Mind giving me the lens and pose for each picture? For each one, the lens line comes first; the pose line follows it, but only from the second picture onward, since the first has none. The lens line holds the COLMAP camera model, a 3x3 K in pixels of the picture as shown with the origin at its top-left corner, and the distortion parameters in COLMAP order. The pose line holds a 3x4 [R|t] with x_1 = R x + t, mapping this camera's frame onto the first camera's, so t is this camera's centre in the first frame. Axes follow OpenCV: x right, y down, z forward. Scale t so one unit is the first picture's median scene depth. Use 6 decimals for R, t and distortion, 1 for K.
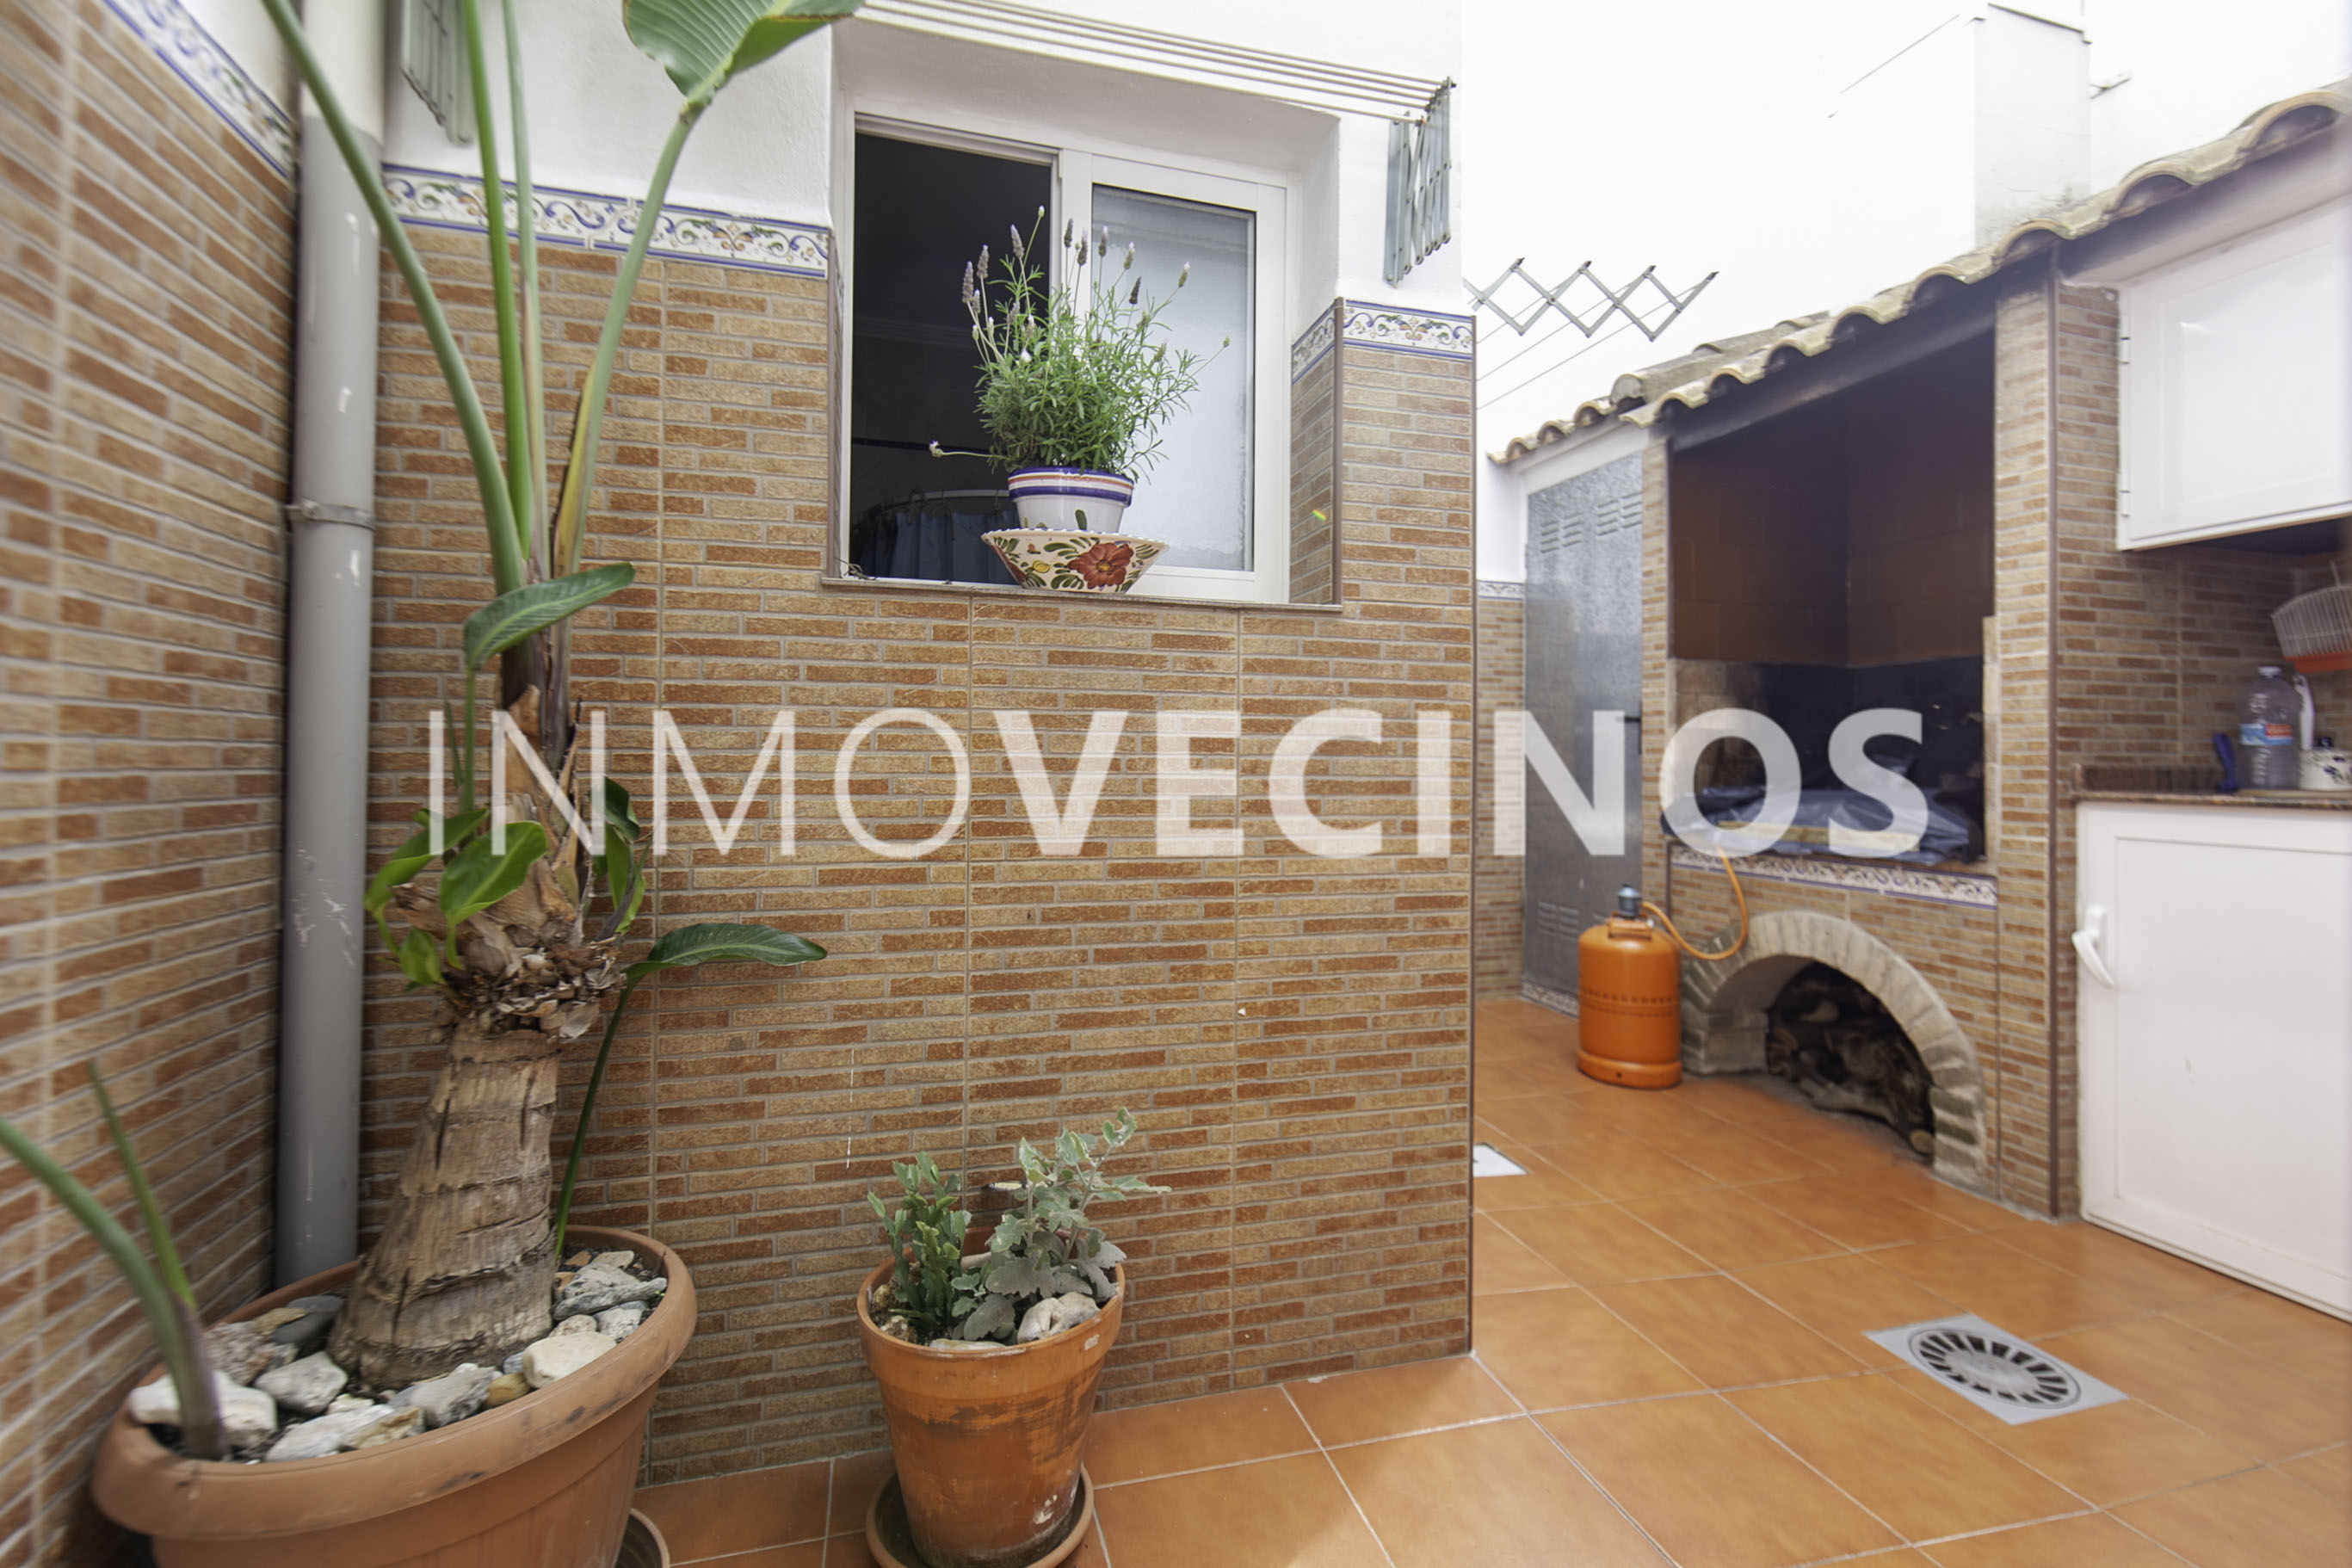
lens RADIAL K [[1031.5, 0, 1176.6], [0, 1031.5, 742.4], [0, 0, 1]] dist [-0.000195, -0.000697]
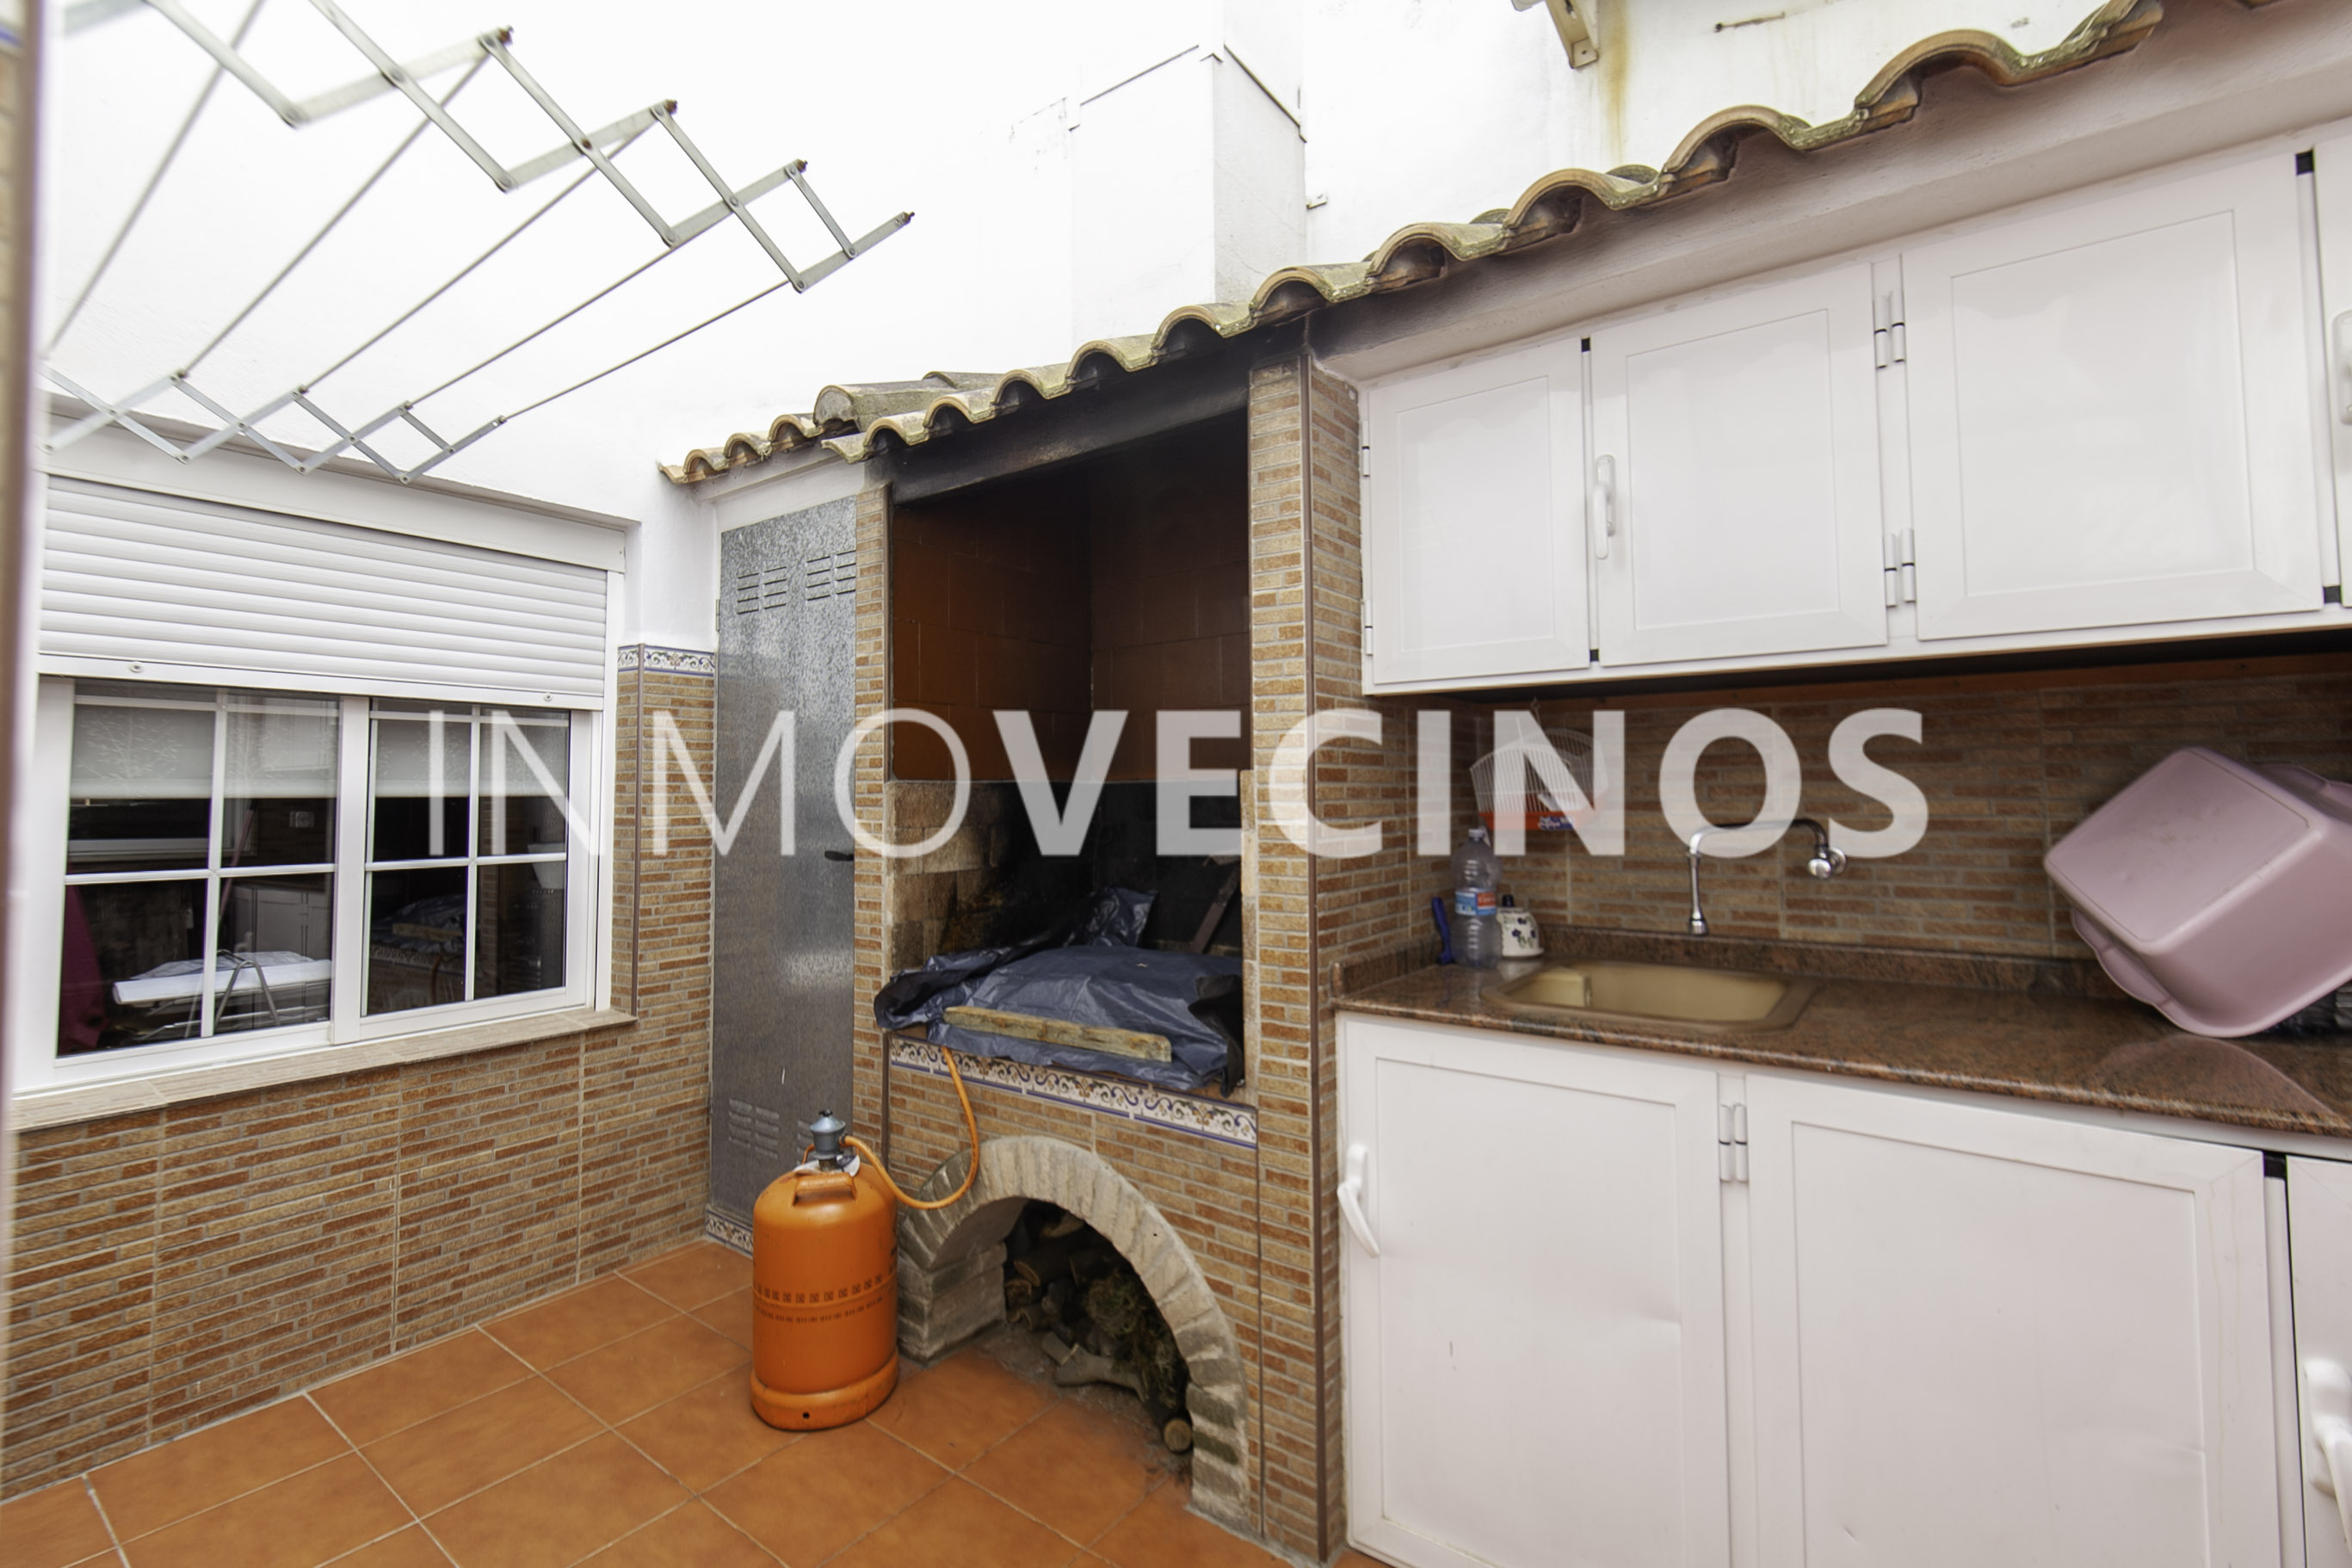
lens RADIAL K [[1031.5, 0, 1176.6], [0, 1031.5, 742.4], [0, 0, 1]] dist [-0.000195, -0.000697]
pose [[0.789644, 0.015196, 0.613377, 0.257165], [0.007056, 0.999402, -0.033843, -0.111471], [-0.613525, 0.031052, 0.789064, 0.398551]]
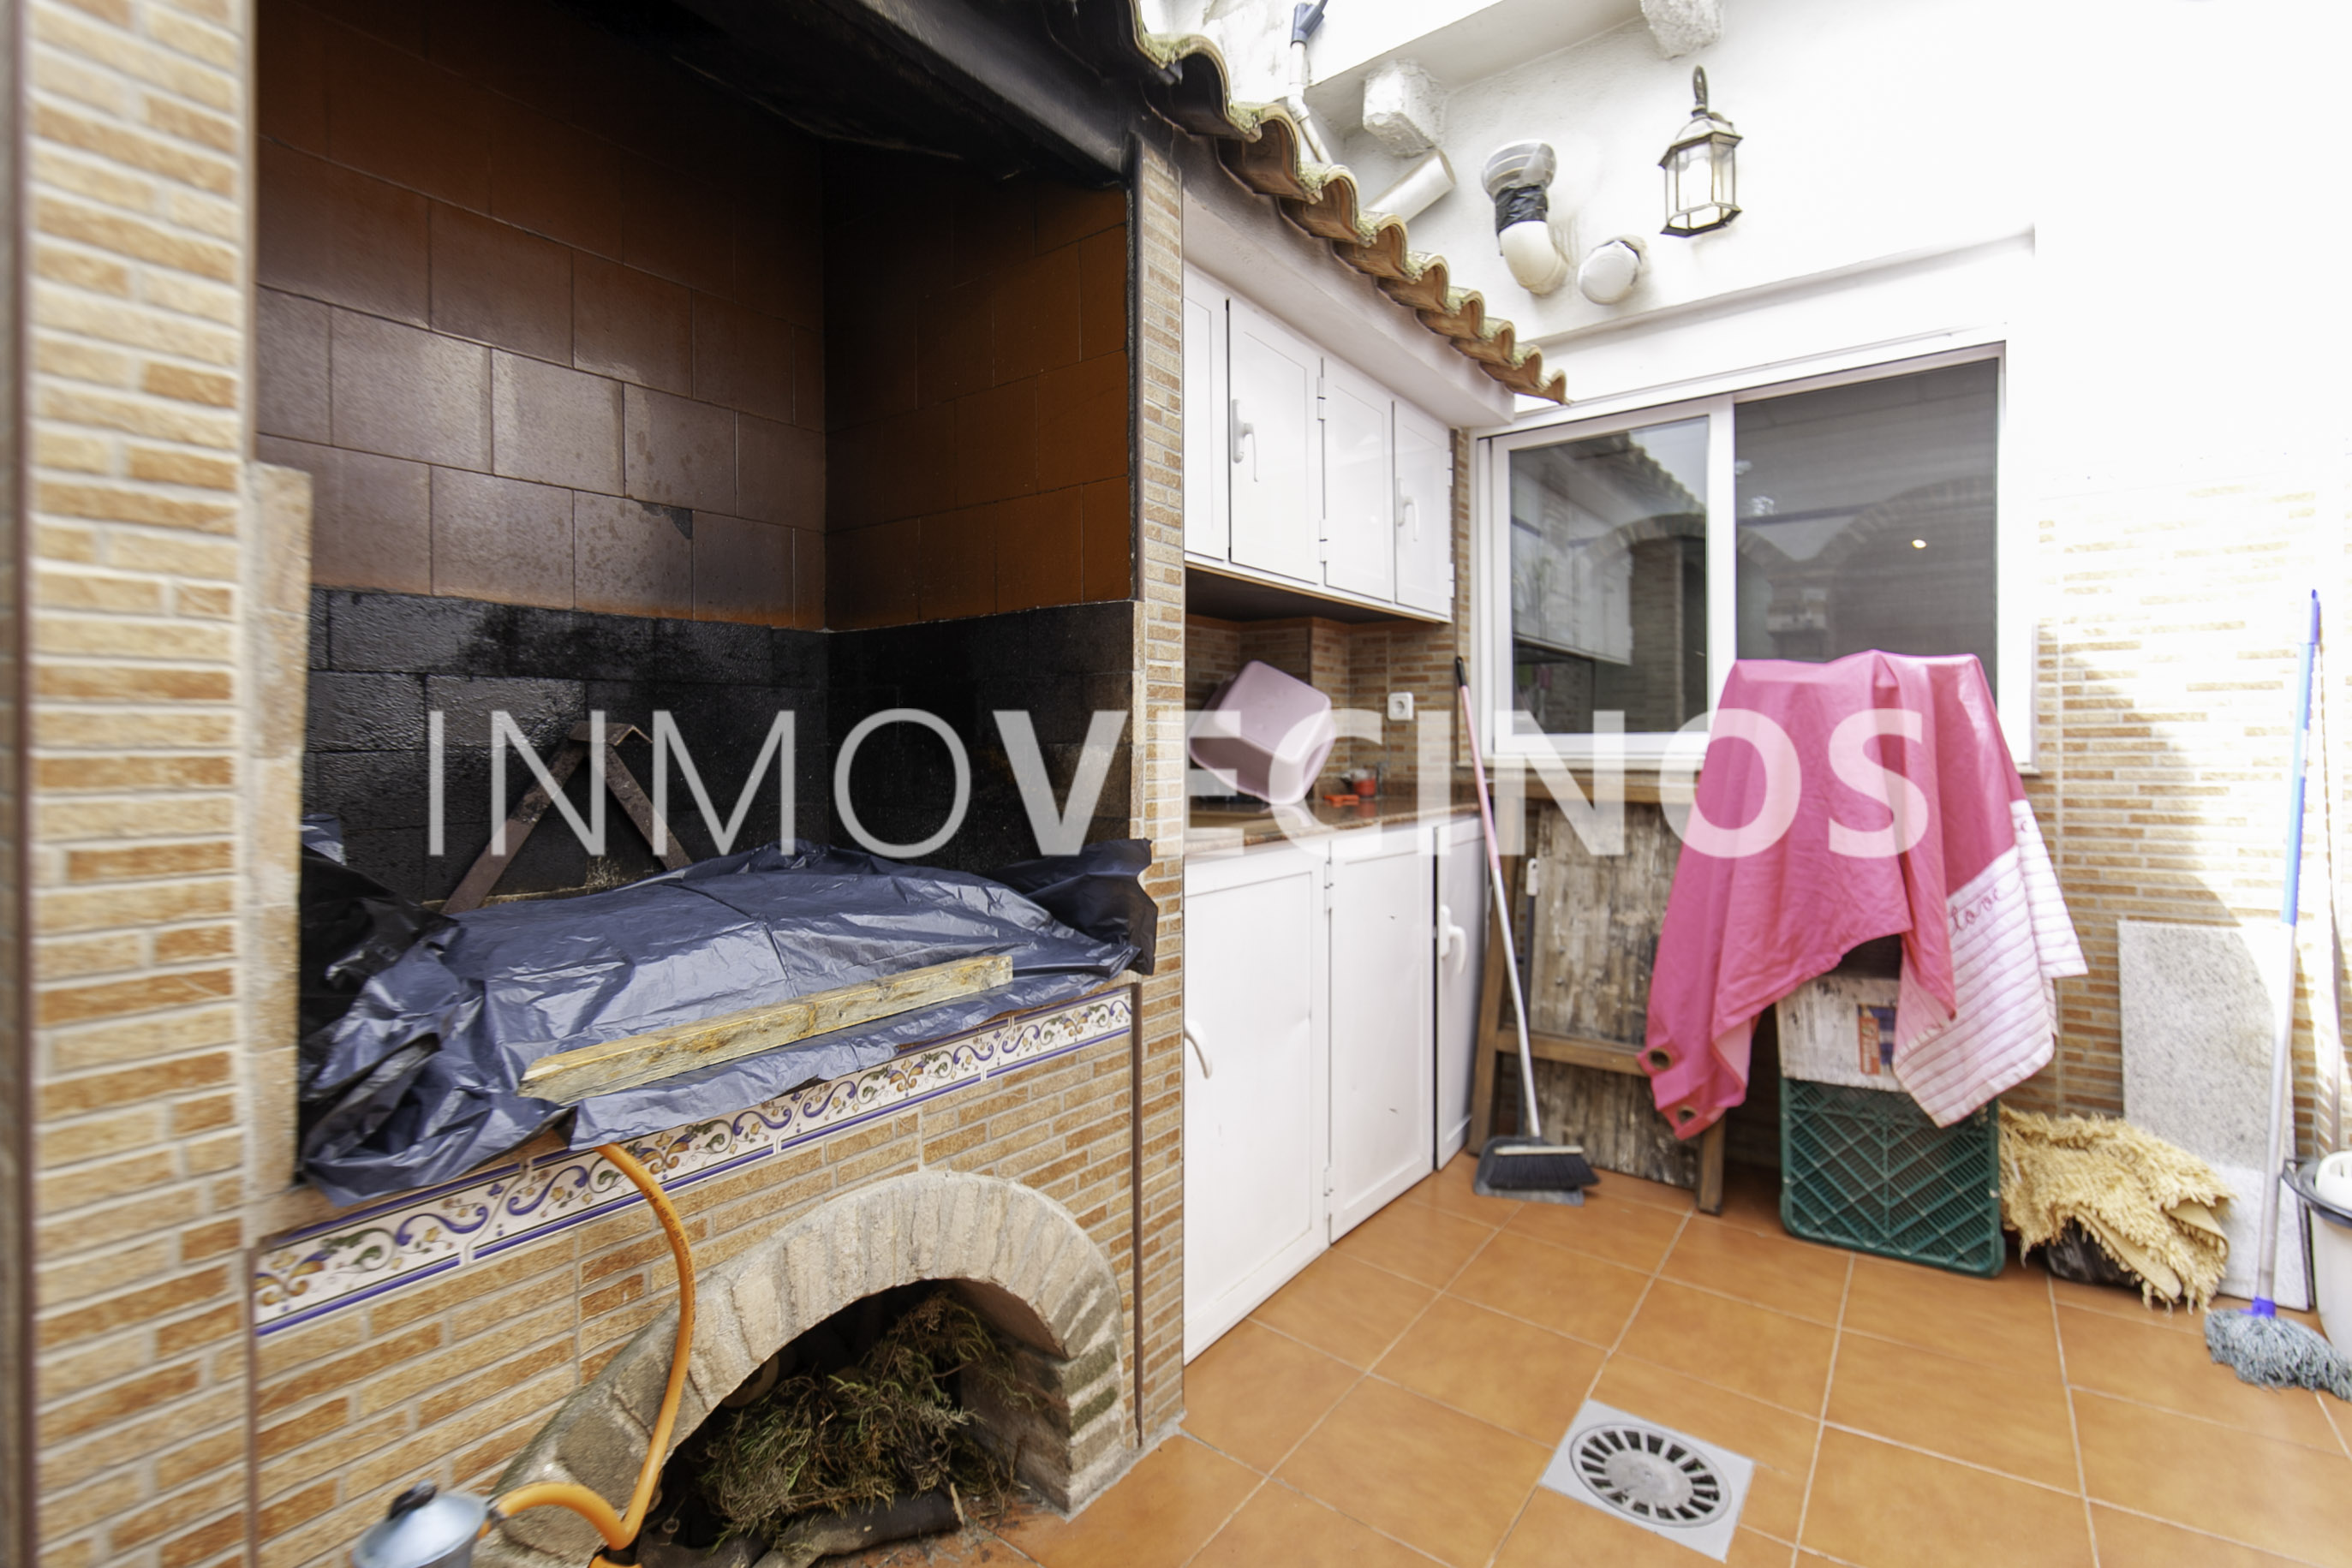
lens RADIAL K [[1031.4, 0, 1176.6], [0, 1031.4, 742.5], [0, 0, 1]] dist [-0.000195, -0.000697]
pose [[-0.610260, -0.004980, 0.792186, 0.225651], [-0.012984, 0.999909, -0.003716, -0.025825], [-0.792095, -0.012553, -0.610269, 1.329196]]
